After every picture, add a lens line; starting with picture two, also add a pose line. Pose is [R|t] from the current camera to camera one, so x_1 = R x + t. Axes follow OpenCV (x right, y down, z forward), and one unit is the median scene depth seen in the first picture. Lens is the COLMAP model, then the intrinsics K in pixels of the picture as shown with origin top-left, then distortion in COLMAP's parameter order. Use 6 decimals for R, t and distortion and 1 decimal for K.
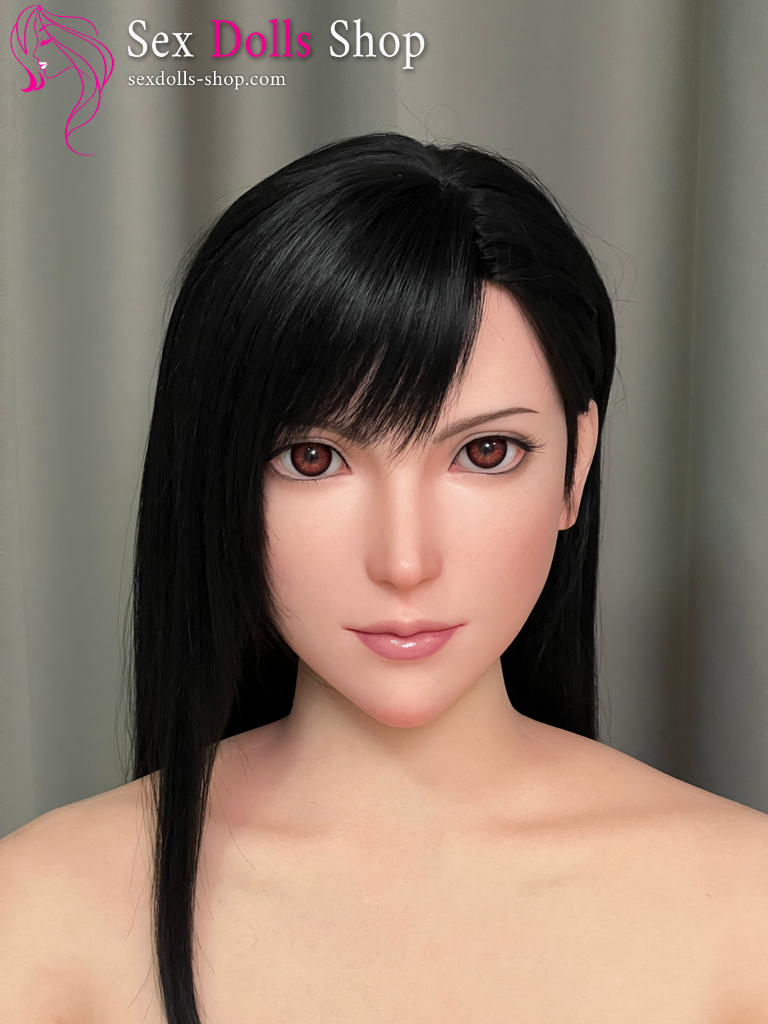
lens RADIAL K [[2329.2, 0, 384.0], [0, 2329.2, 512.0], [0, 0, 1]] dist [-0.696696, 8.349766]
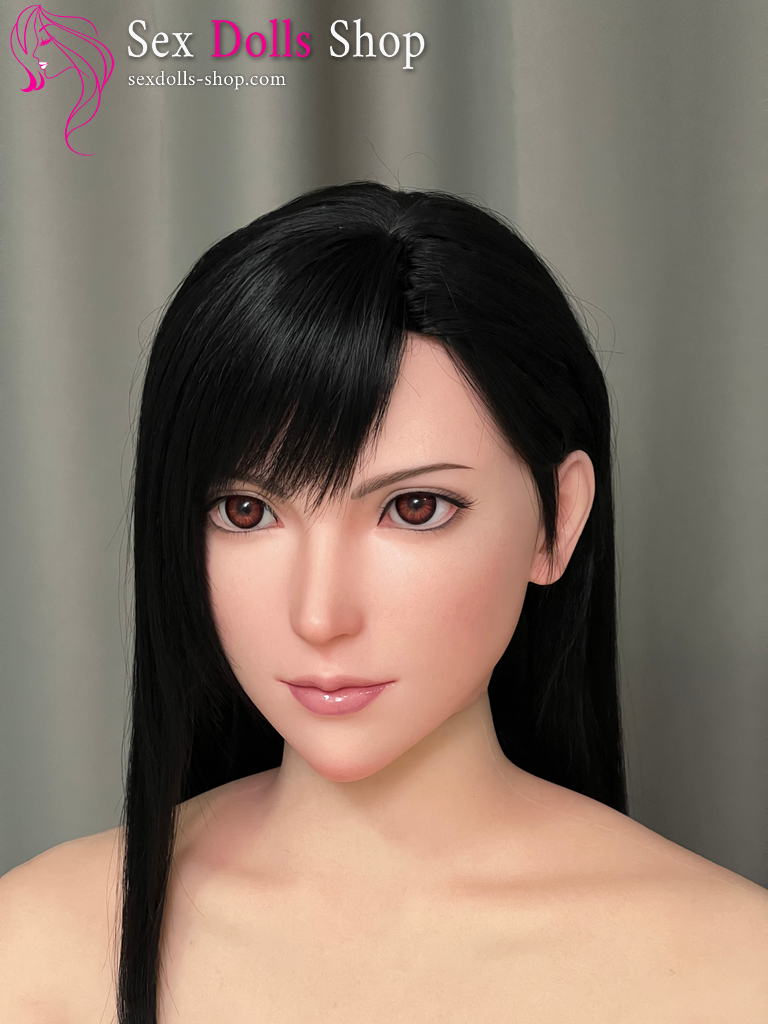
lens RADIAL K [[2329.2, 0, 384.0], [0, 2329.2, 512.0], [0, 0, 1]] dist [-0.696696, 8.349766]
pose [[0.971981, 0.021131, -0.234108, 0.262335], [-0.022300, 0.999749, -0.002346, -0.021460], [0.234000, 0.007500, 0.972208, 0.038017]]
